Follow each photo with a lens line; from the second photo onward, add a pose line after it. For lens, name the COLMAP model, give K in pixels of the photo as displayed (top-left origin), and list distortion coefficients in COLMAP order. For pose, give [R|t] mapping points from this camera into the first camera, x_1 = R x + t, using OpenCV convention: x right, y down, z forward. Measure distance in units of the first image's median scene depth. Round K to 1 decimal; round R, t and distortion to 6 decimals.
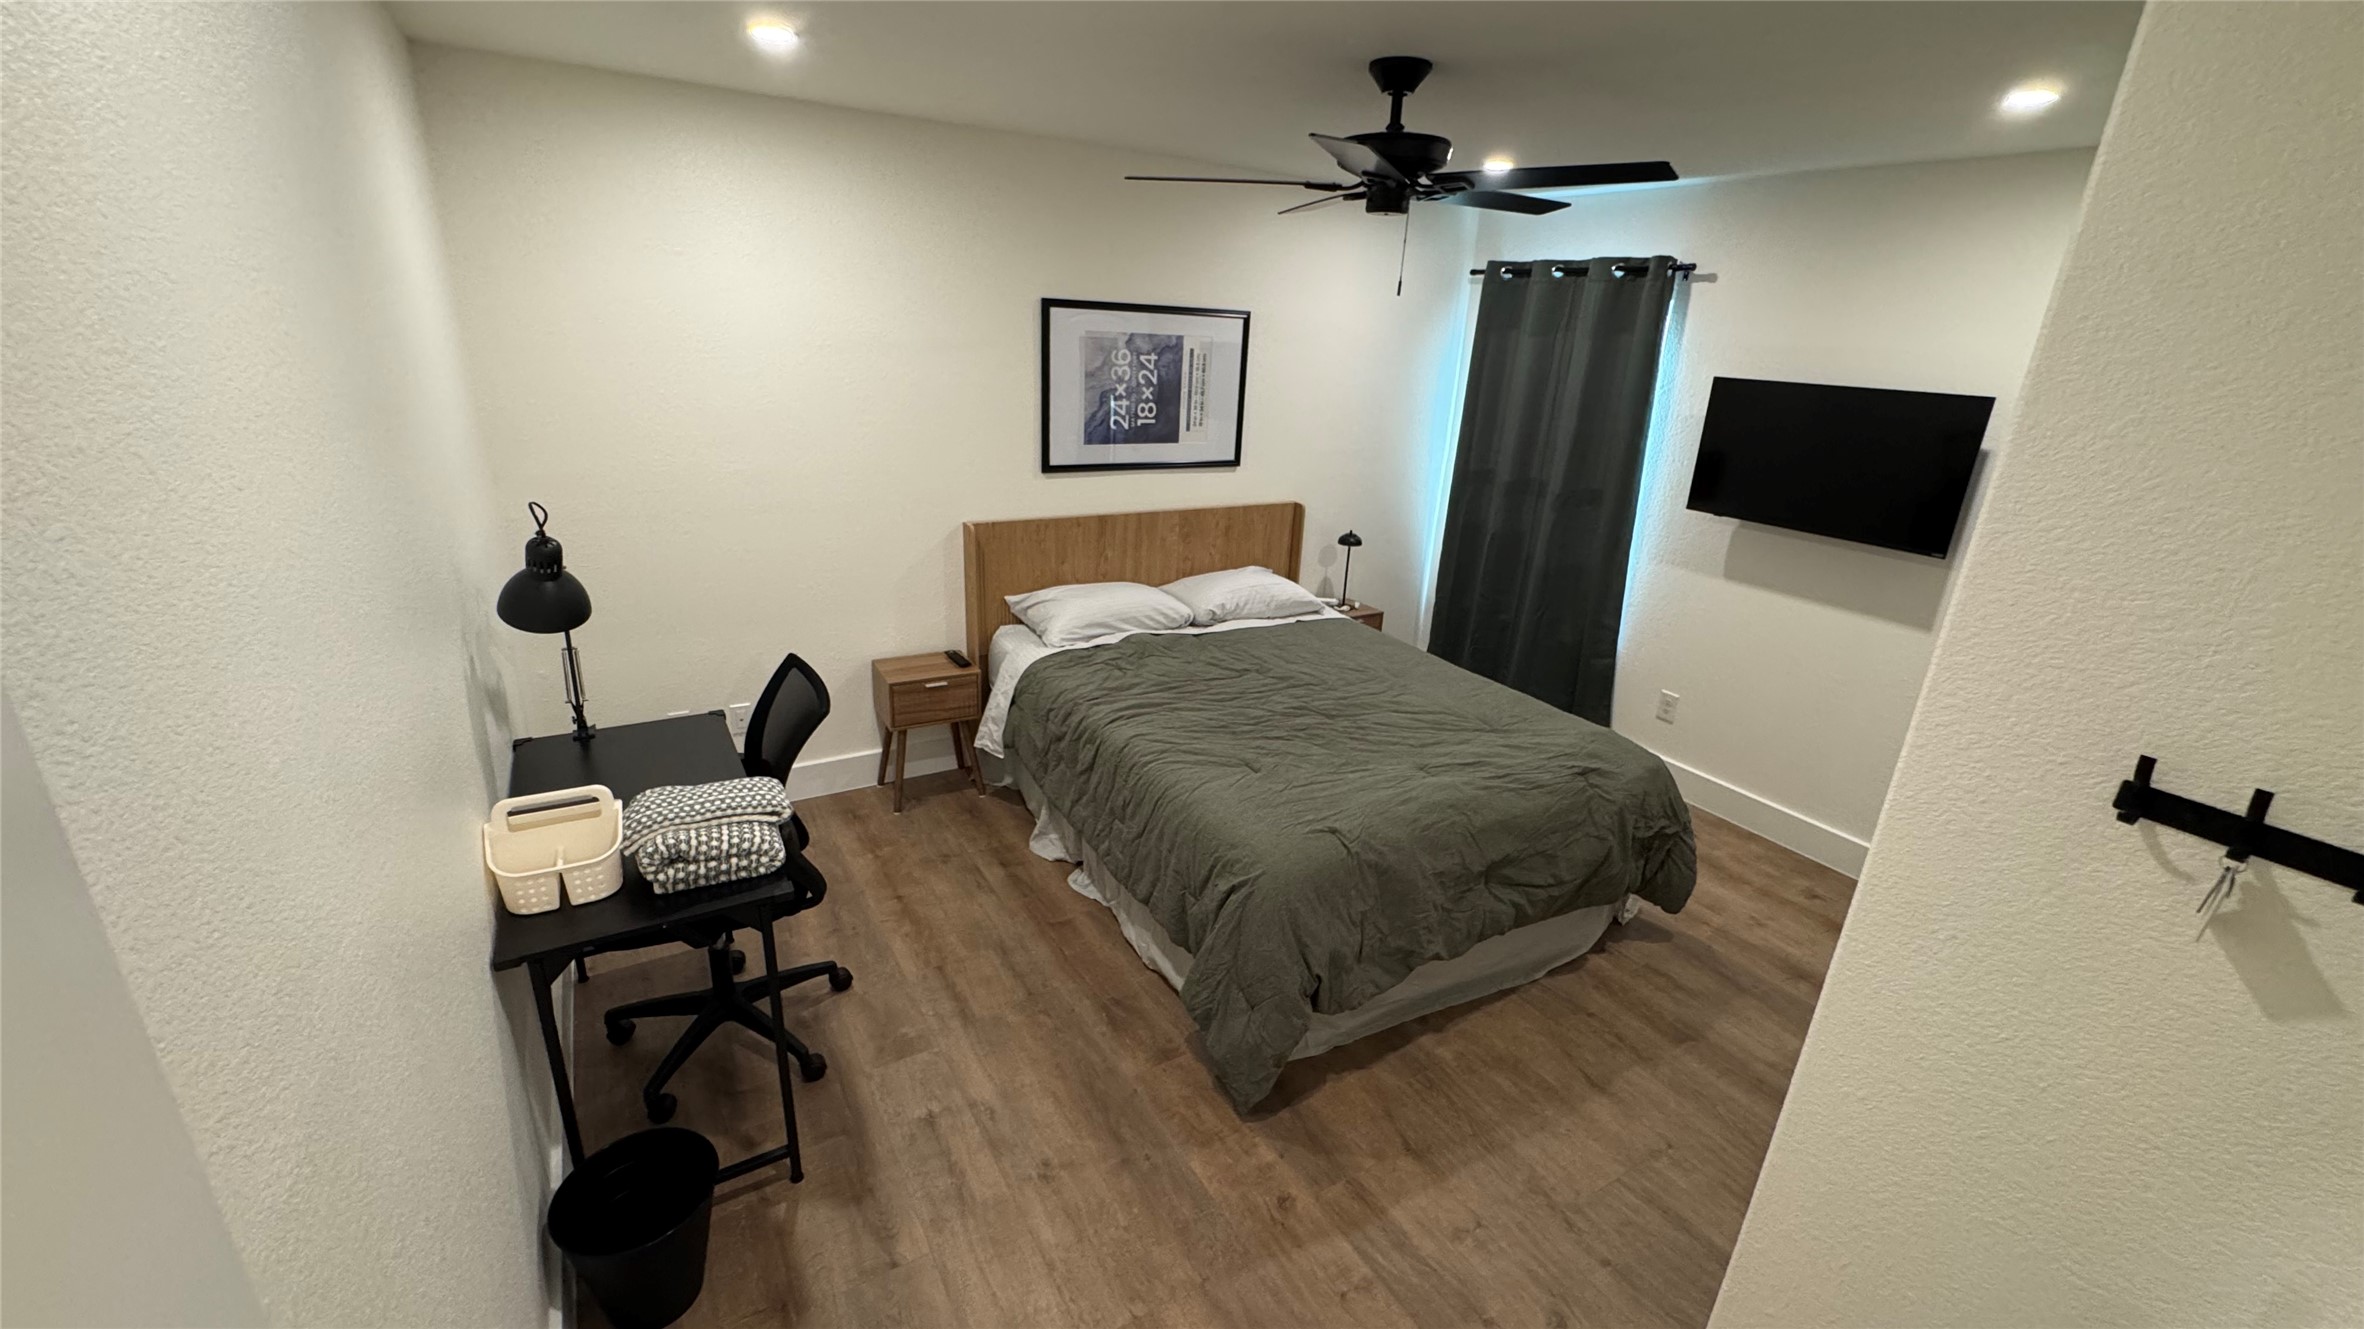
lens RADIAL K [[944.8, 0, 1182.6], [0, 944.8, 691.9], [0, 0, 1]] dist [0.001033, -0.000797]
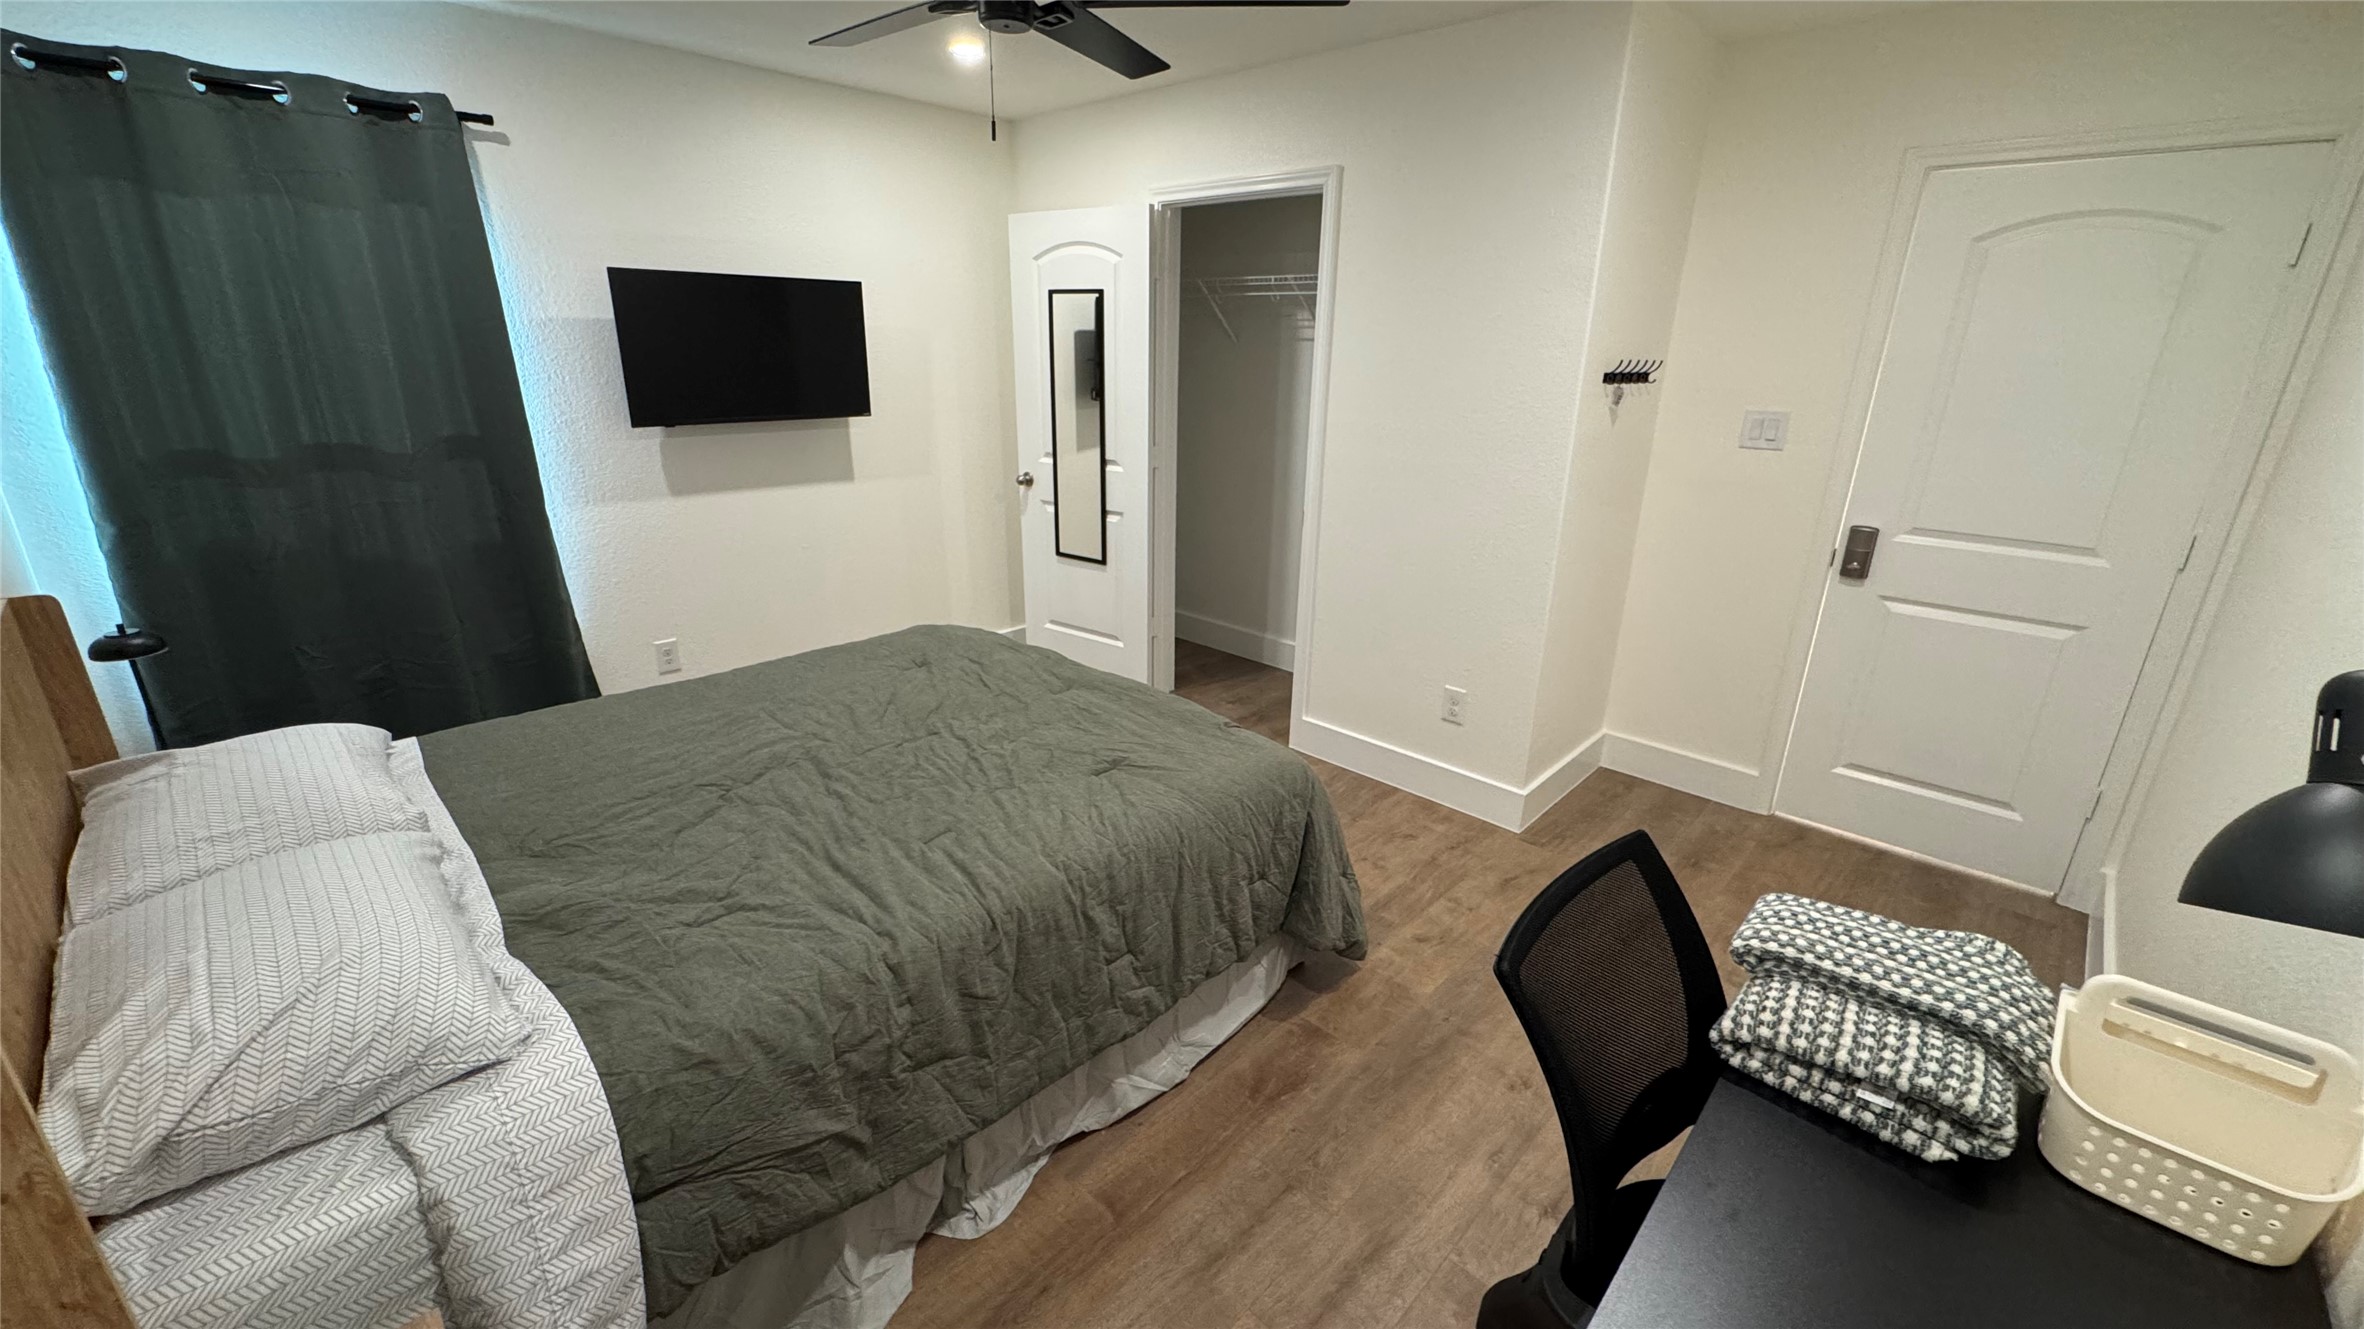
lens RADIAL K [[944.8, 0, 1181.7], [0, 944.8, 679.5], [0, 0, 1]] dist [0.001033, -0.000797]
pose [[-0.271837, -0.374385, 0.886533, -0.602983], [0.323092, 0.832247, 0.450530, -0.310474], [-0.906486, 0.408902, -0.105274, 0.994678]]
